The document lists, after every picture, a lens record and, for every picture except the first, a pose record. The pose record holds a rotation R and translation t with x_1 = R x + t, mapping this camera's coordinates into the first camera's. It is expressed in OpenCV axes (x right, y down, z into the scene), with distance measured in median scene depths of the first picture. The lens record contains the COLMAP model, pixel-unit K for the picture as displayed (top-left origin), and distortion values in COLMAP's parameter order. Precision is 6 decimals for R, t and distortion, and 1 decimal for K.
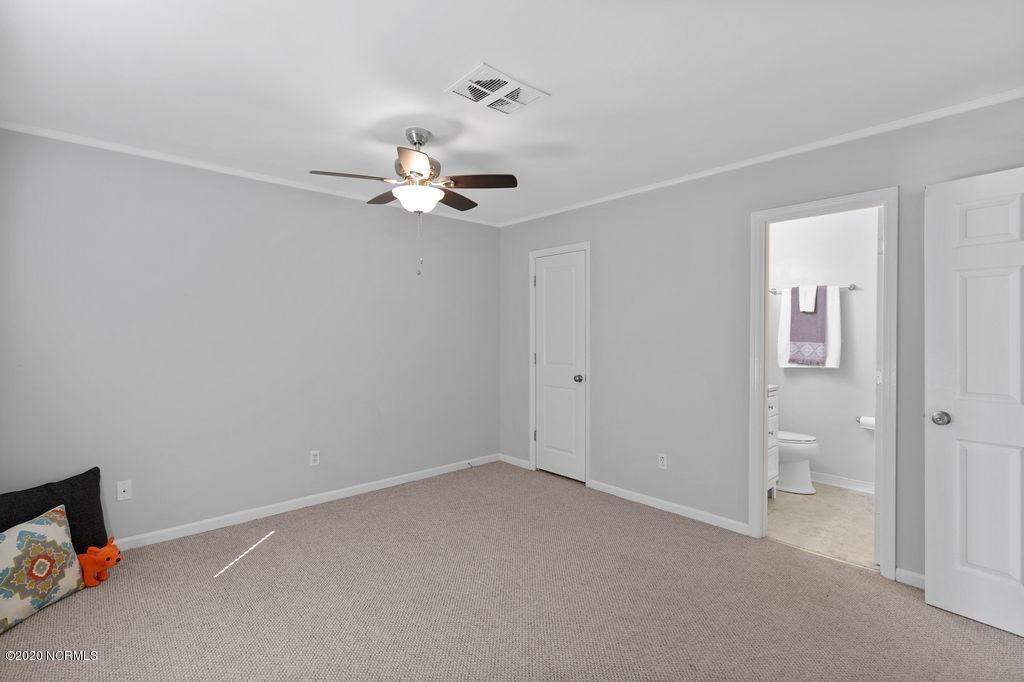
lens RADIAL K [[470.4, 0, 512.4], [0, 470.4, 341.4], [0, 0, 1]] dist [0.017512, -0.000023]
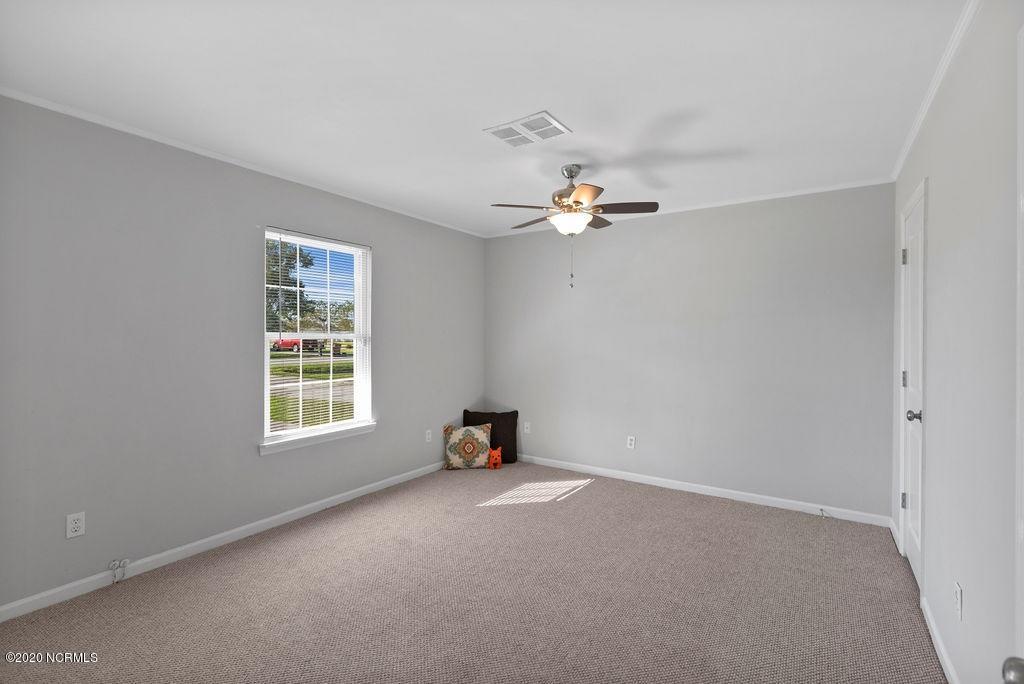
lens RADIAL K [[470.4, 0, 517.8], [0, 470.4, 340.3], [0, 0, 1]] dist [0.017512, -0.000023]
pose [[0.257024, 0.006125, -0.966386, 0.624376], [-0.023102, 0.999733, 0.000192, -0.003751], [0.966129, 0.022277, 0.257097, 0.389427]]
